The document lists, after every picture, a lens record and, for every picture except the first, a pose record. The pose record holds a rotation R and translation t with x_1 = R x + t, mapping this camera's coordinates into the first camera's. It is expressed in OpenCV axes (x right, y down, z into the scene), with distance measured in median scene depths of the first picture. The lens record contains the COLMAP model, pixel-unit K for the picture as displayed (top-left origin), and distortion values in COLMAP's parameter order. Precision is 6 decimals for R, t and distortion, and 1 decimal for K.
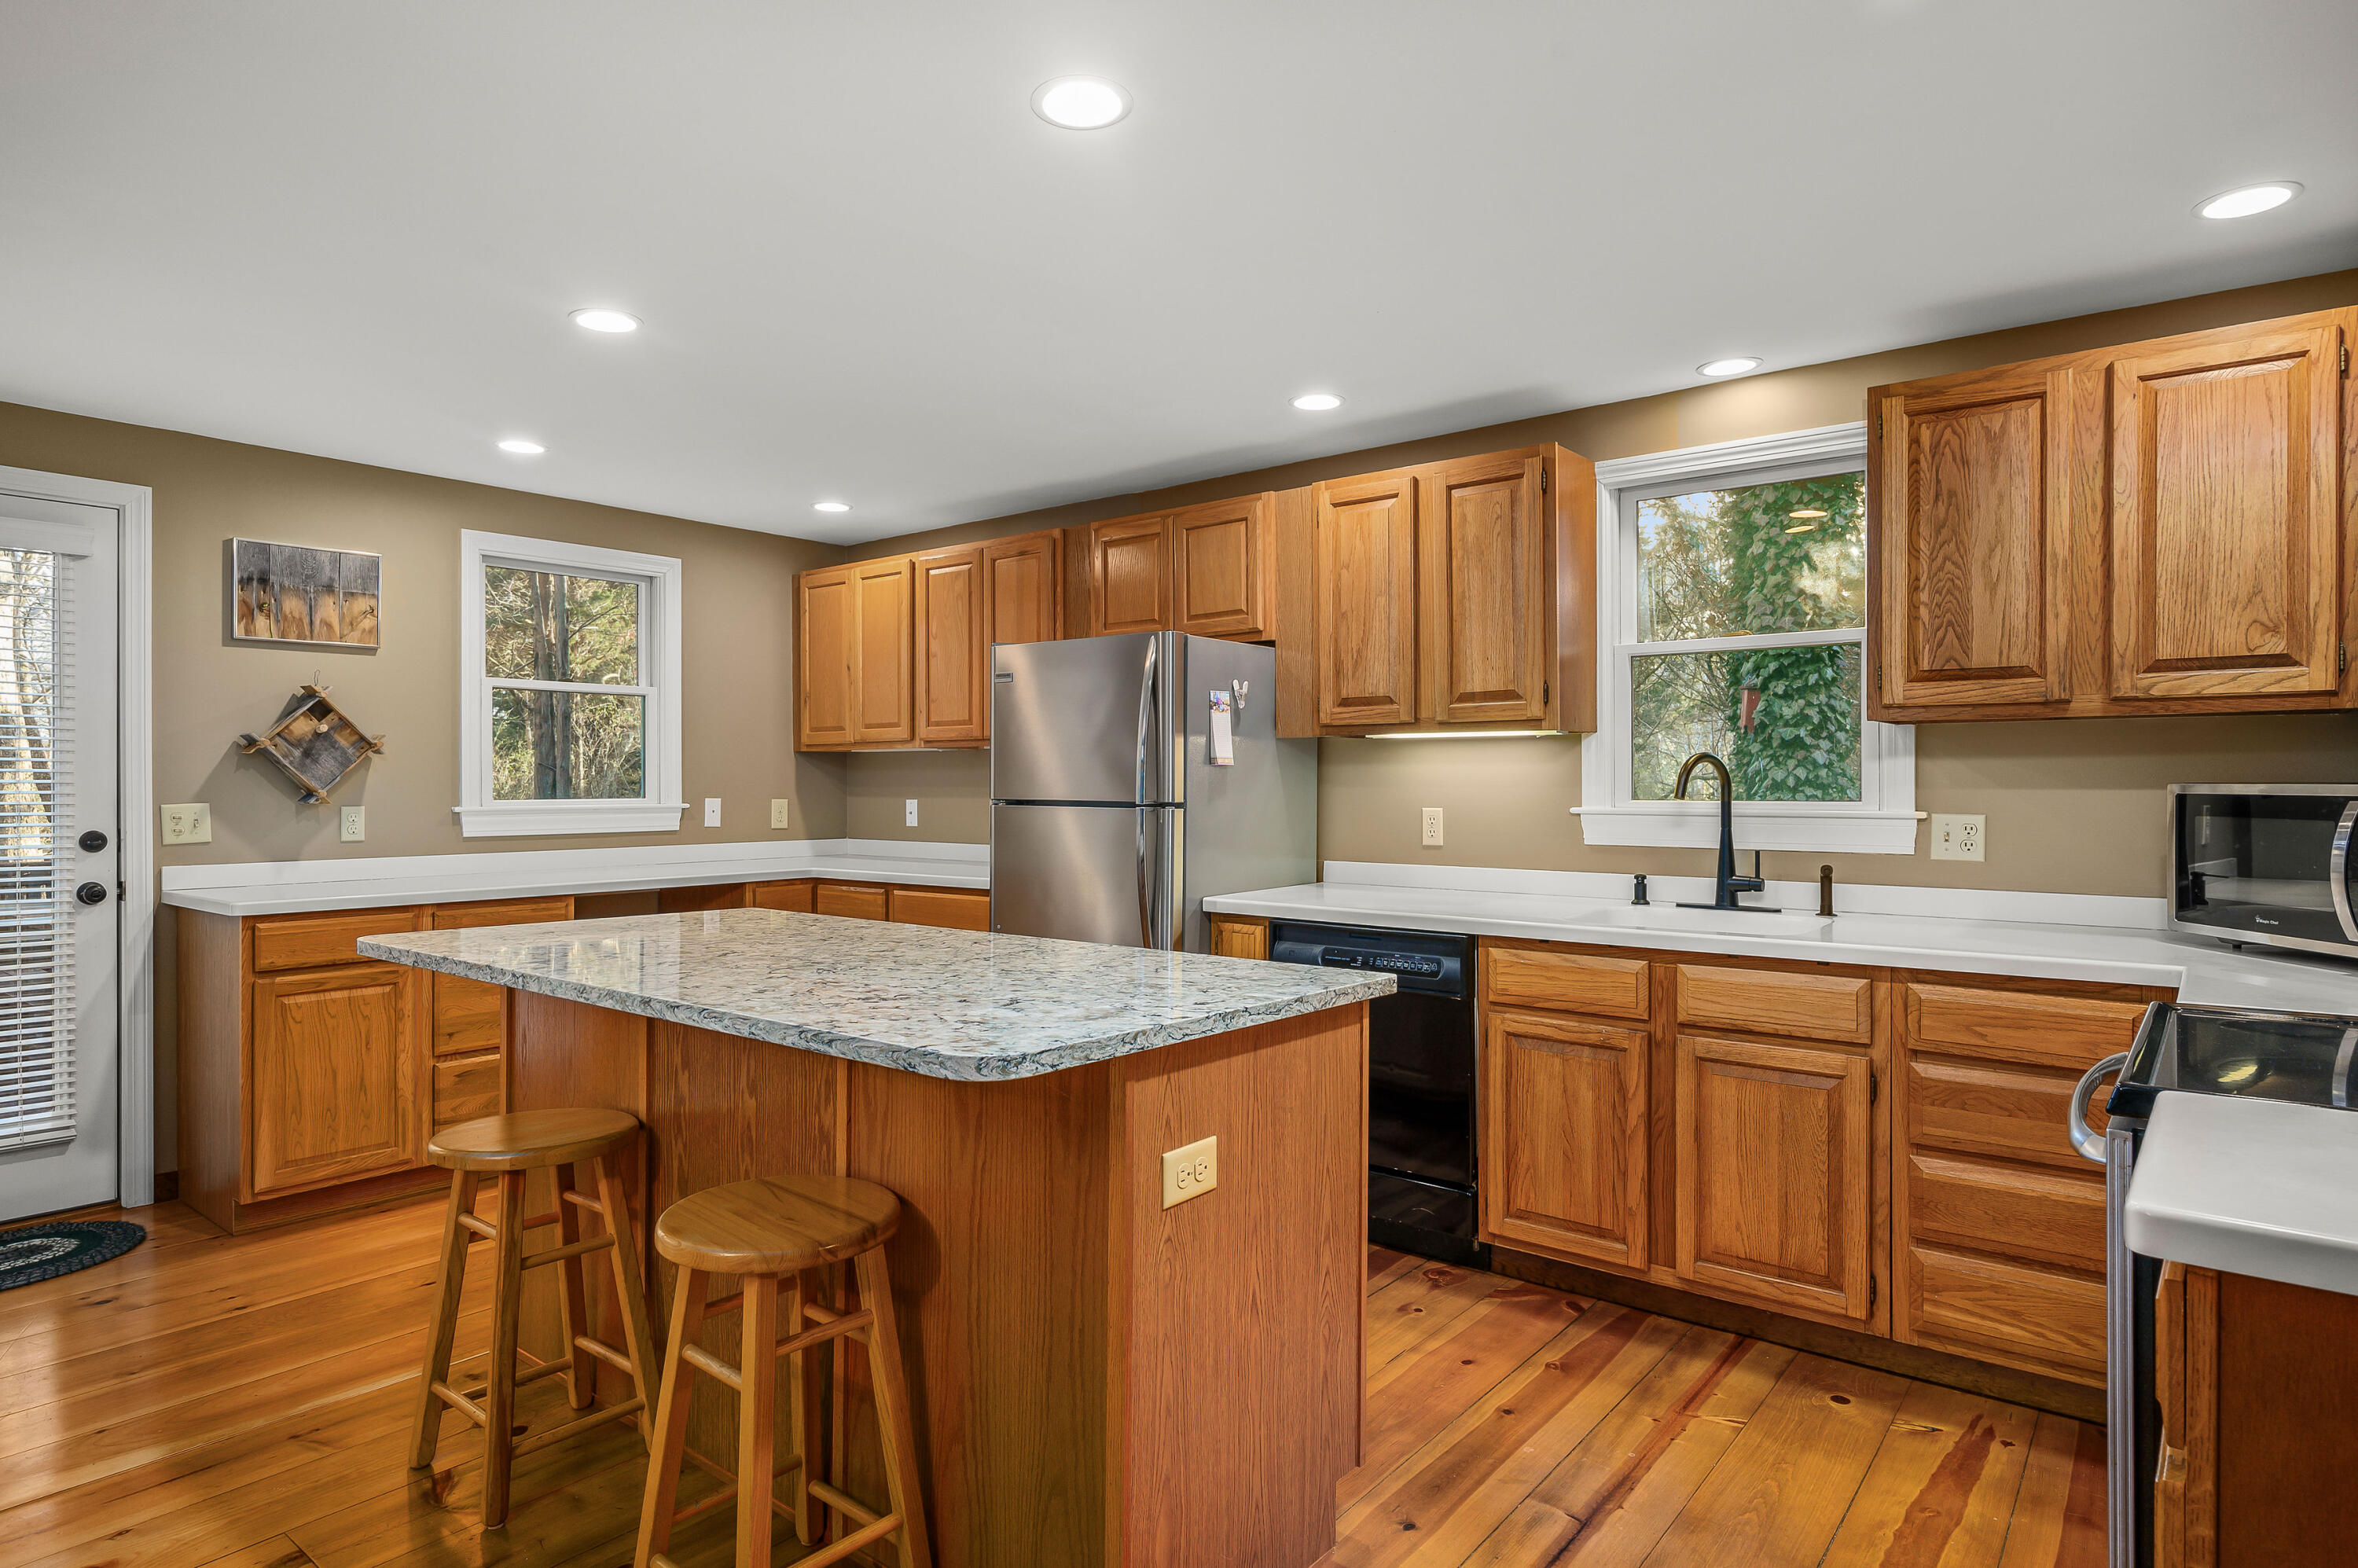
lens RADIAL K [[1282.5, 0, 1179.0], [0, 1282.5, 784.0], [0, 0, 1]] dist [0.000148, -0.000438]
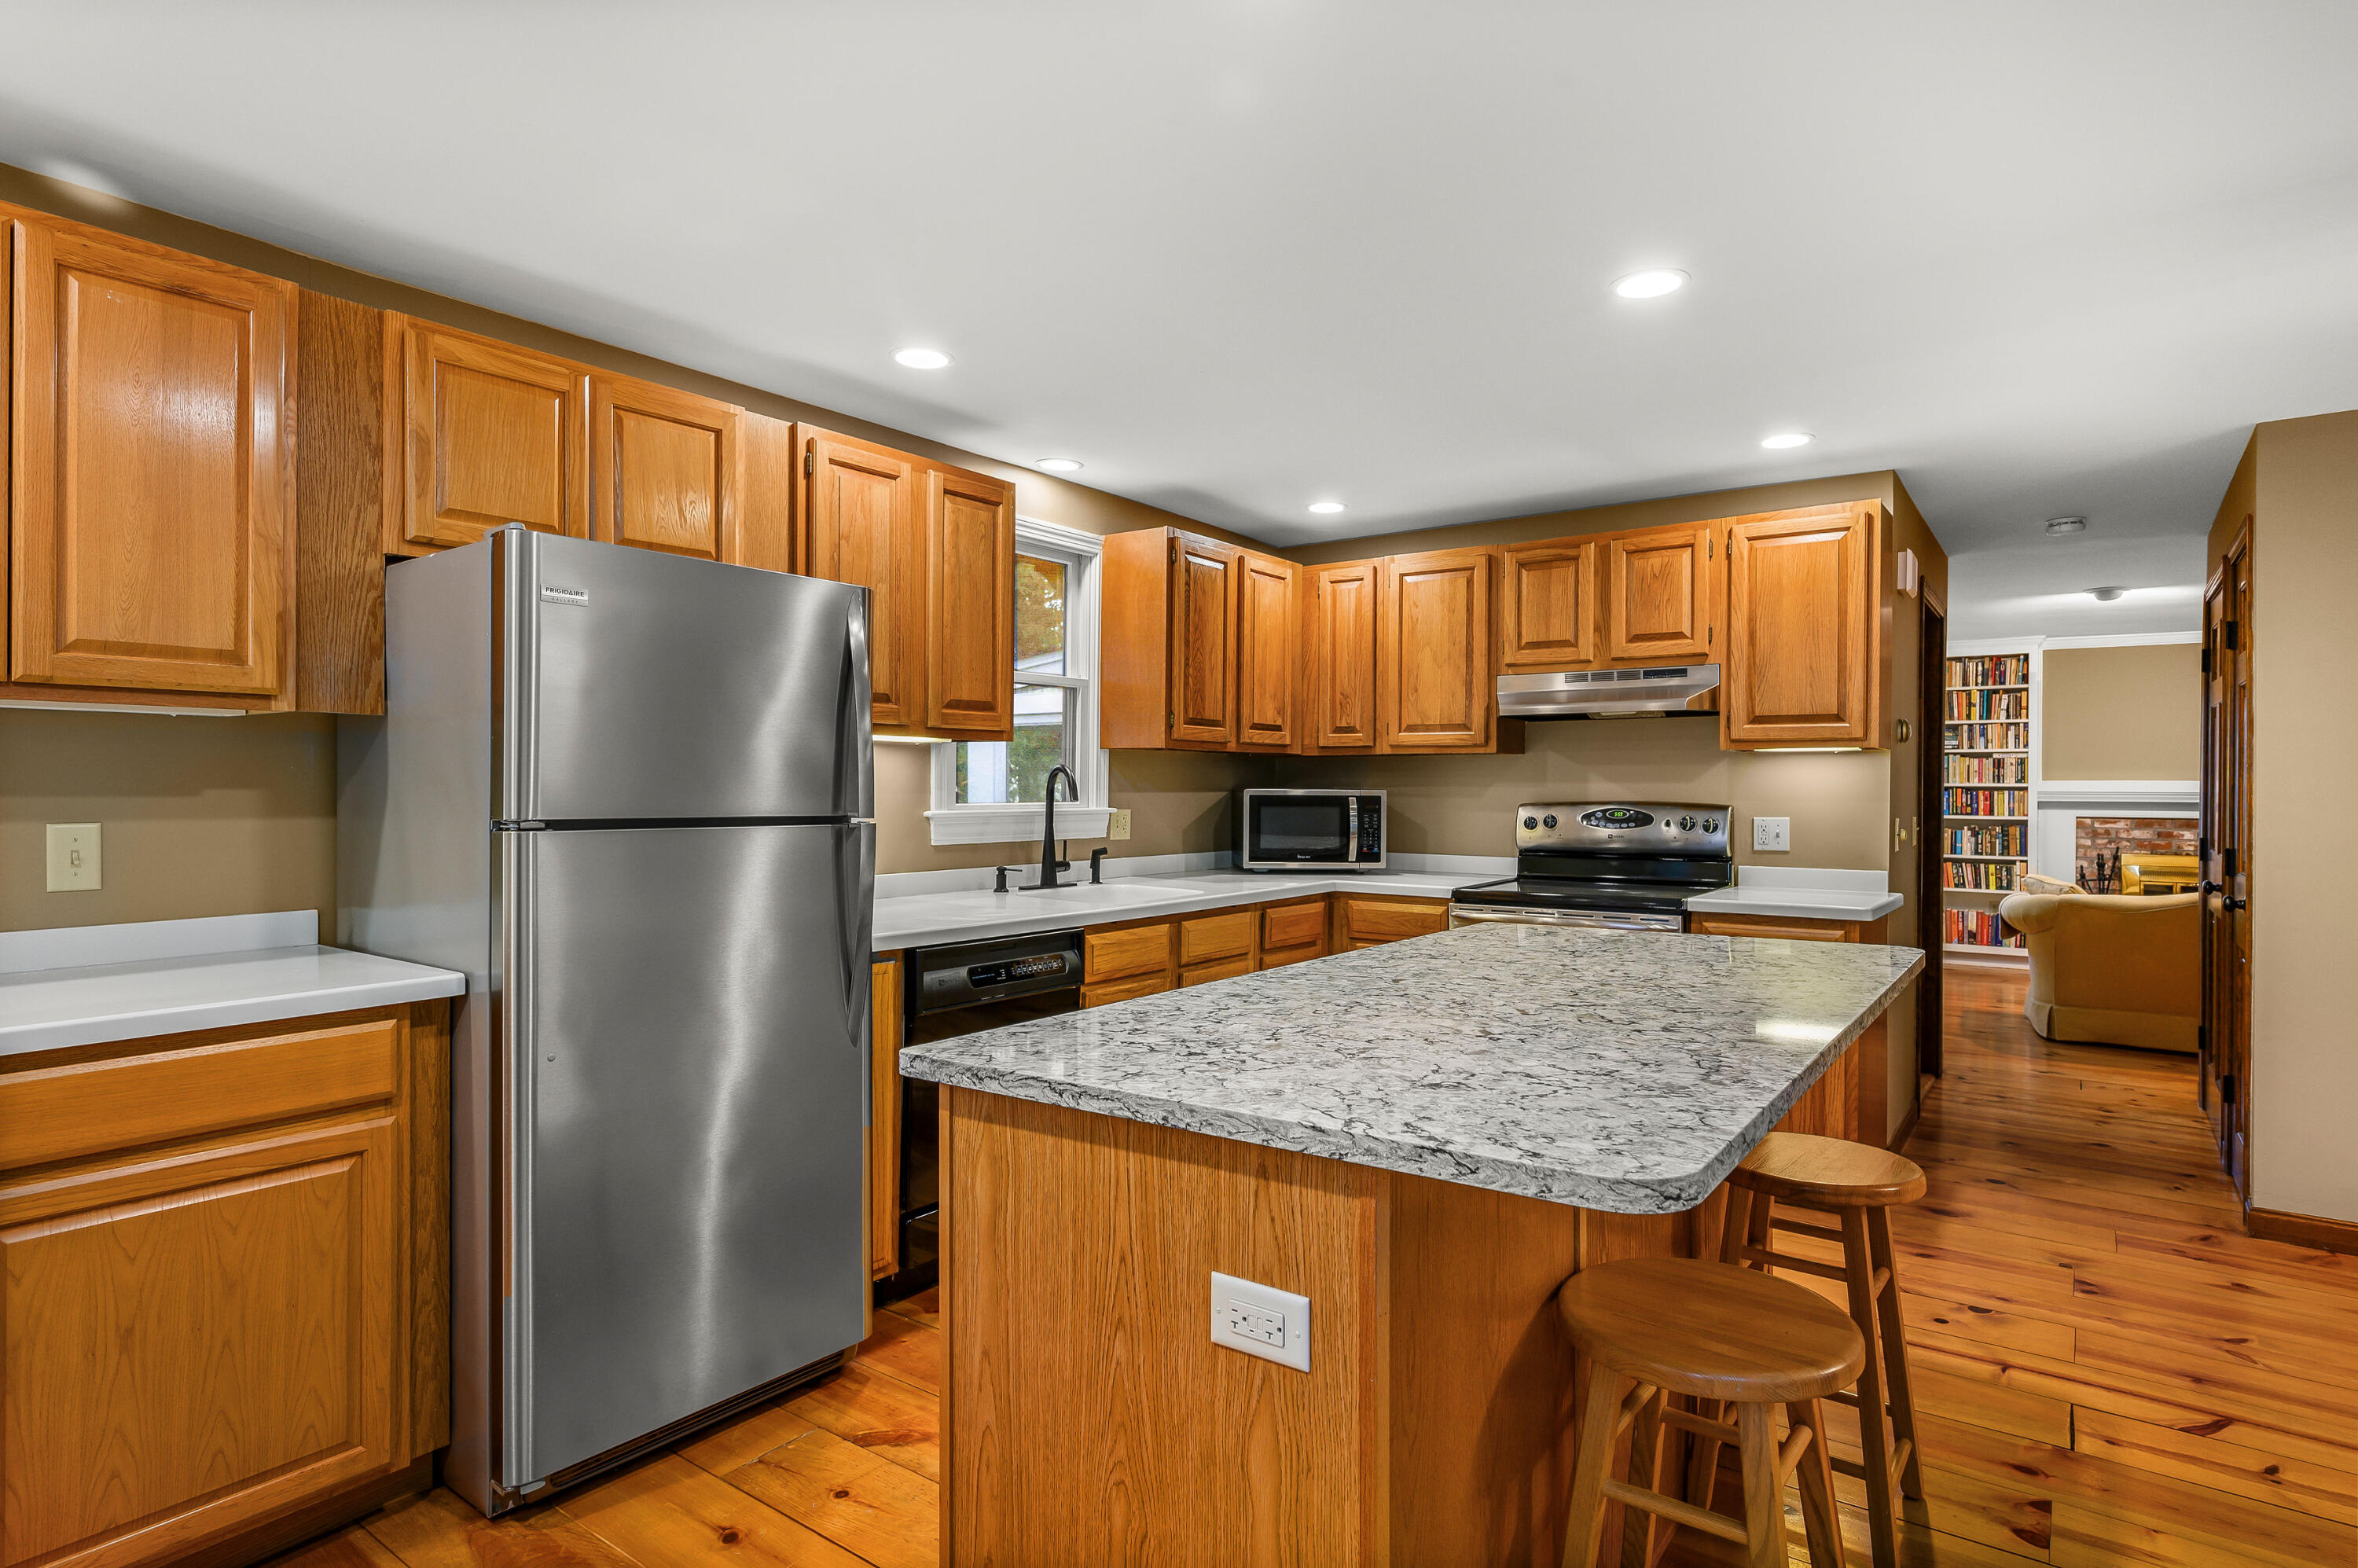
lens RADIAL K [[1244.1, 0, 1179.0], [0, 1244.1, 784.0], [0, 0, 1]] dist [-0.000522, 0.000060]
pose [[-0.026486, 0.003016, 0.999645, -0.843442], [-0.005832, 0.999978, -0.003172, -0.001253], [-0.999632, -0.005914, -0.026468, 0.932474]]
